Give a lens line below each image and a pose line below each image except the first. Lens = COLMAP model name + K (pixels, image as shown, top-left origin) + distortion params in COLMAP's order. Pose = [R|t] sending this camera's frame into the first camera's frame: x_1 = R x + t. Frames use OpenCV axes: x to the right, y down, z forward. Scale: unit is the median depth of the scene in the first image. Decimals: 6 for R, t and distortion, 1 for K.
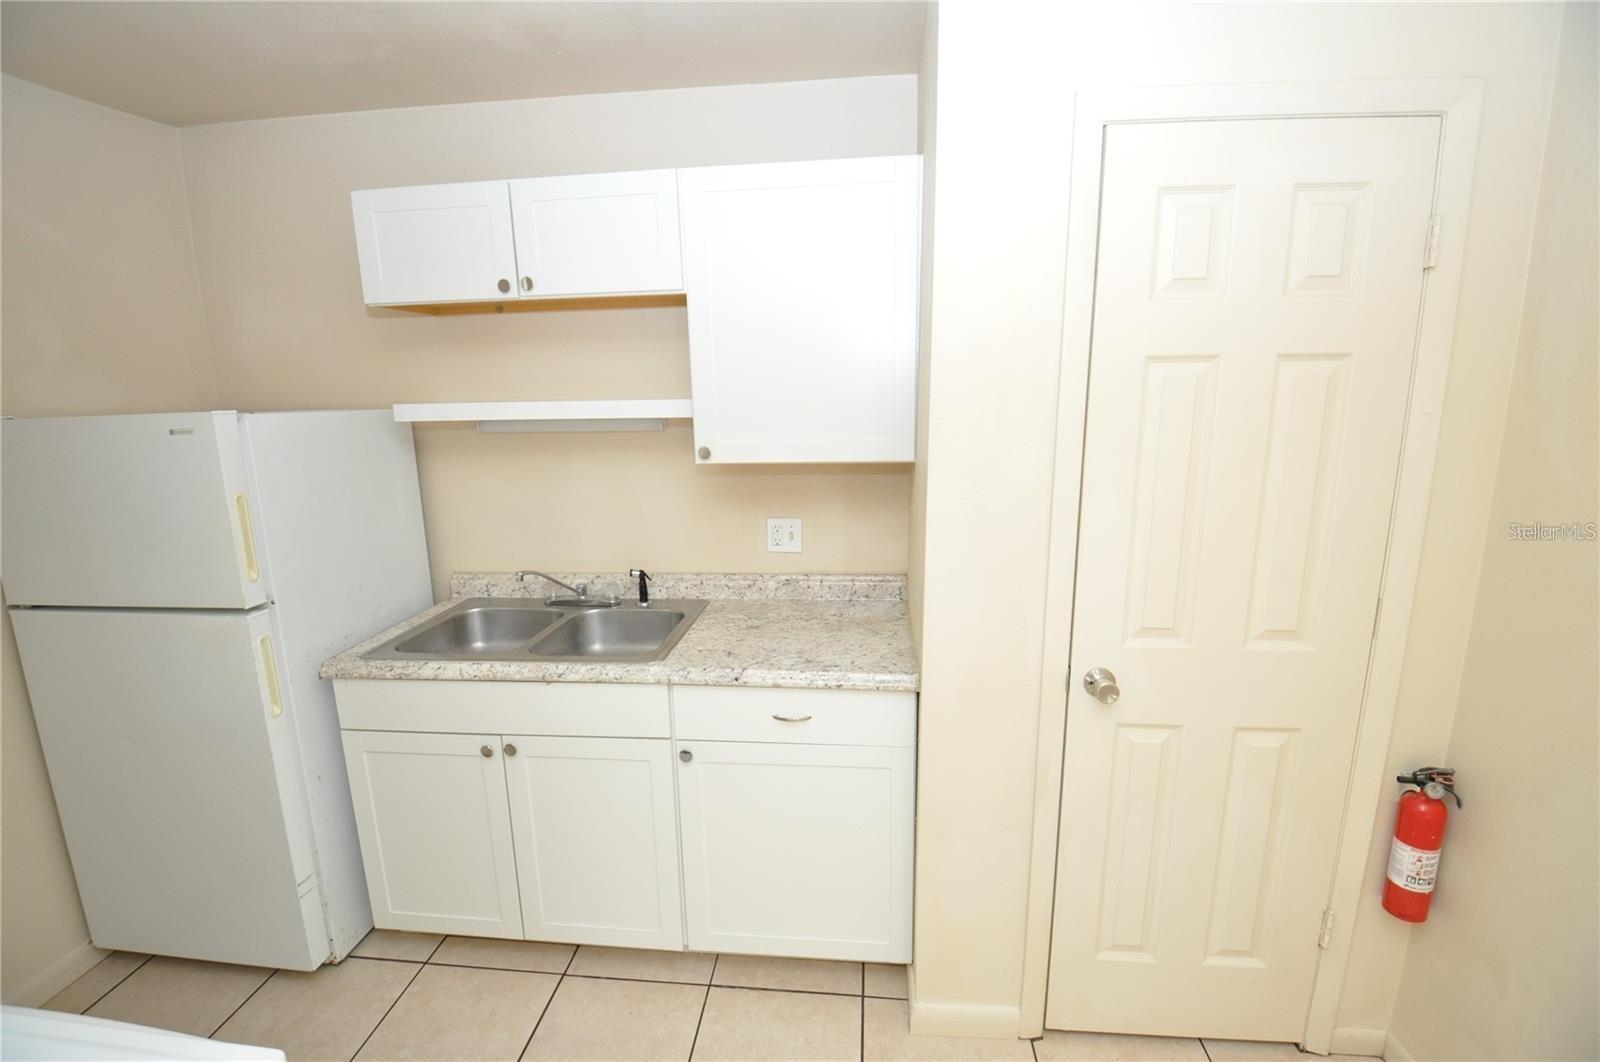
lens RADIAL K [[702.2, 0, 798.3], [0, 702.2, 543.0], [0, 0, 1]] dist [-0.021276, -0.003659]
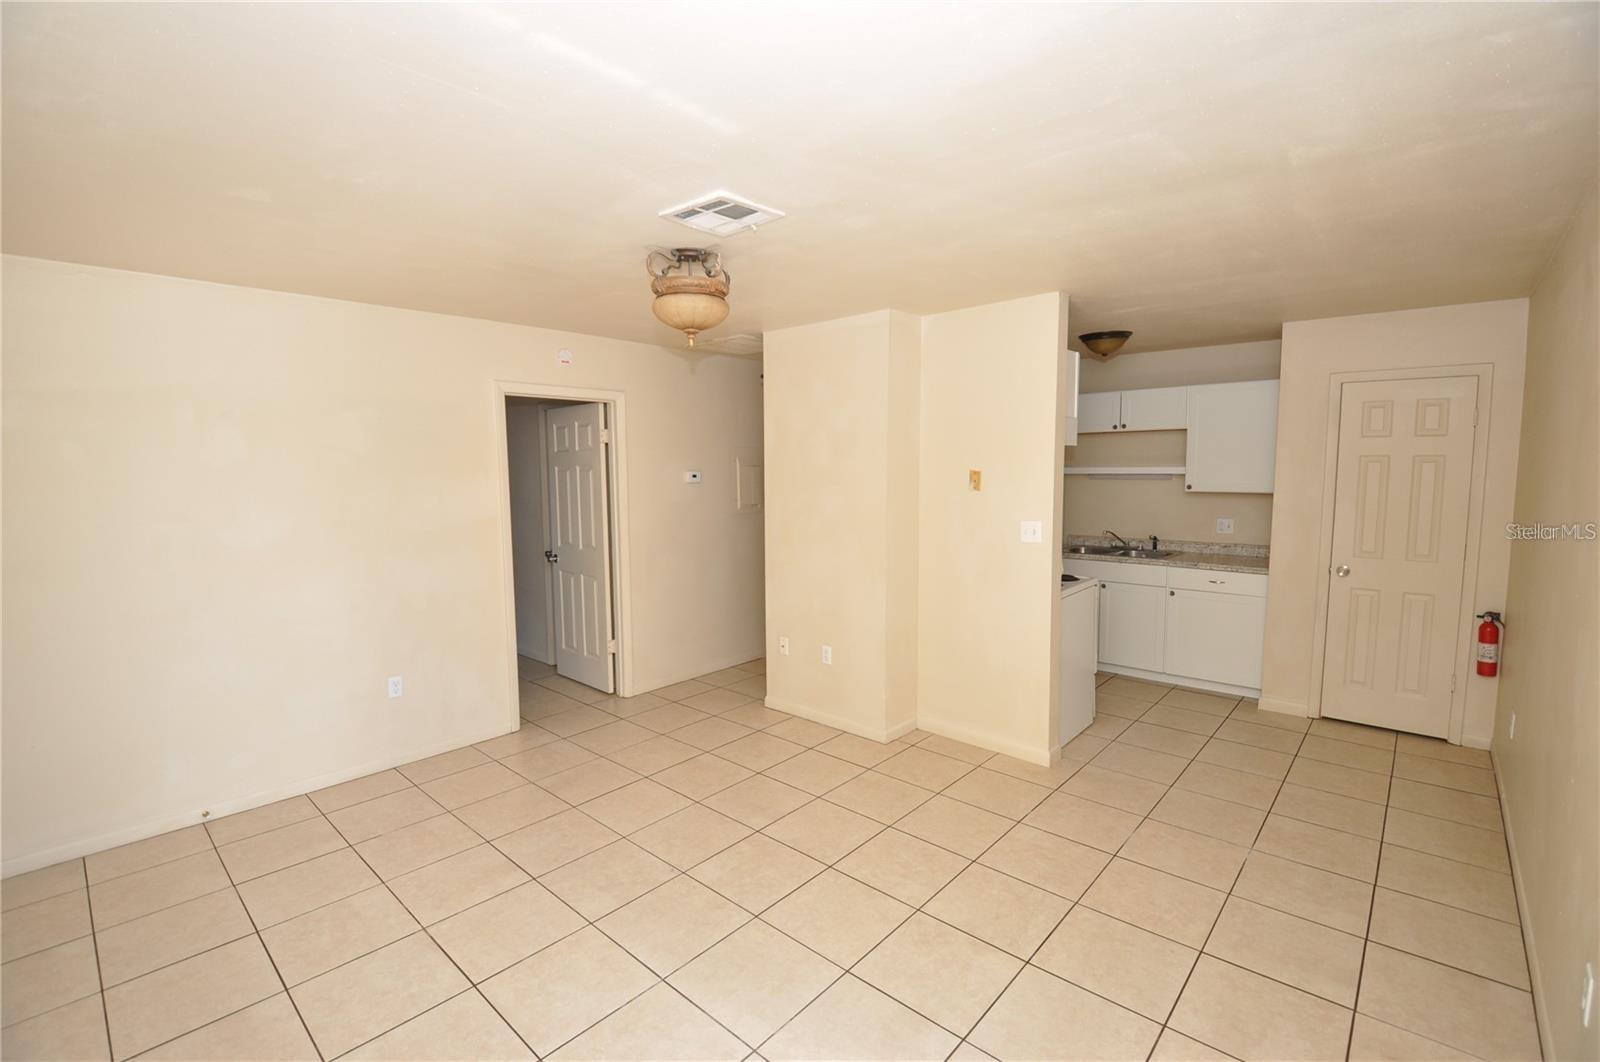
lens RADIAL K [[702.2, 0, 786.6], [0, 702.2, 539.7], [0, 0, 1]] dist [-0.021276, -0.003659]
pose [[0.796164, 0.067761, -0.601275, 0.260436], [-0.120913, 0.991484, -0.048367, 0.394779], [0.592877, 0.111210, 0.797577, -2.053948]]
